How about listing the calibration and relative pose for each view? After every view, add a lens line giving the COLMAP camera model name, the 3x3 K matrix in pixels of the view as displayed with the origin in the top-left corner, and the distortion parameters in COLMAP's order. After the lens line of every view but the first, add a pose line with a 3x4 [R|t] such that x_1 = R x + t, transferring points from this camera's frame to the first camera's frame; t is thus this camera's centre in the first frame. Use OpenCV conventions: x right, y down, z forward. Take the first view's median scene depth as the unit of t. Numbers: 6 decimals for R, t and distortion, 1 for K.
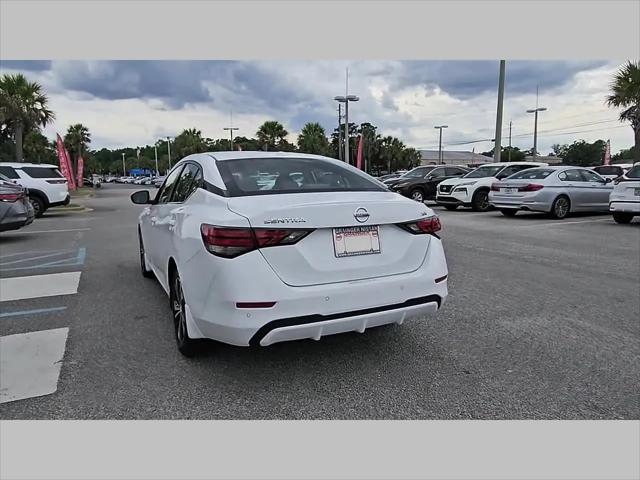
lens RADIAL K [[435.4, 0, 311.8], [0, 435.4, 239.7], [0, 0, 1]] dist [0.007066, -0.006635]
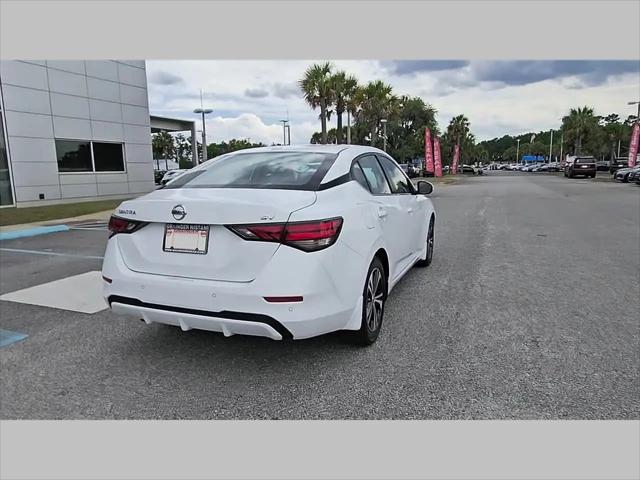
lens RADIAL K [[435.4, 0, 311.8], [0, 435.4, 239.7], [0, 0, 1]] dist [0.007066, -0.006635]
pose [[0.659976, 0.118058, -0.741953, 0.251844], [-0.096239, 0.992725, 0.072355, -0.022897], [0.745097, 0.023652, 0.666536, 0.134977]]
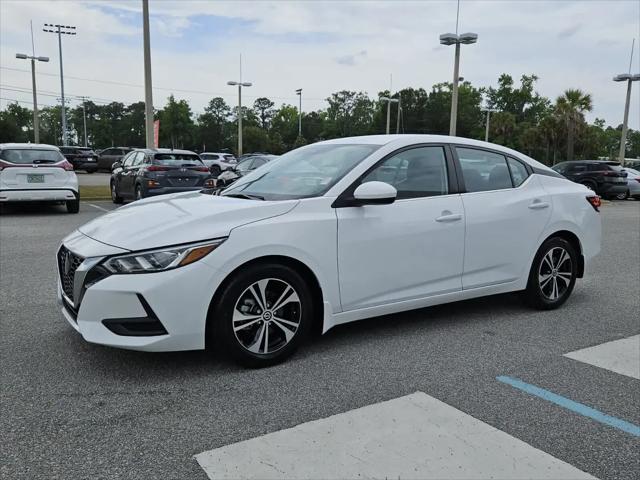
lens RADIAL K [[550.2, 0, 333.5], [0, 550.2, 242.1], [0, 0, 1]] dist [0.063037, -0.013808]
pose [[-0.129689, -0.124658, 0.983688, -0.511951], [0.124180, 0.982213, 0.140843, -0.065129], [-0.983748, 0.140420, -0.111903, 0.521173]]
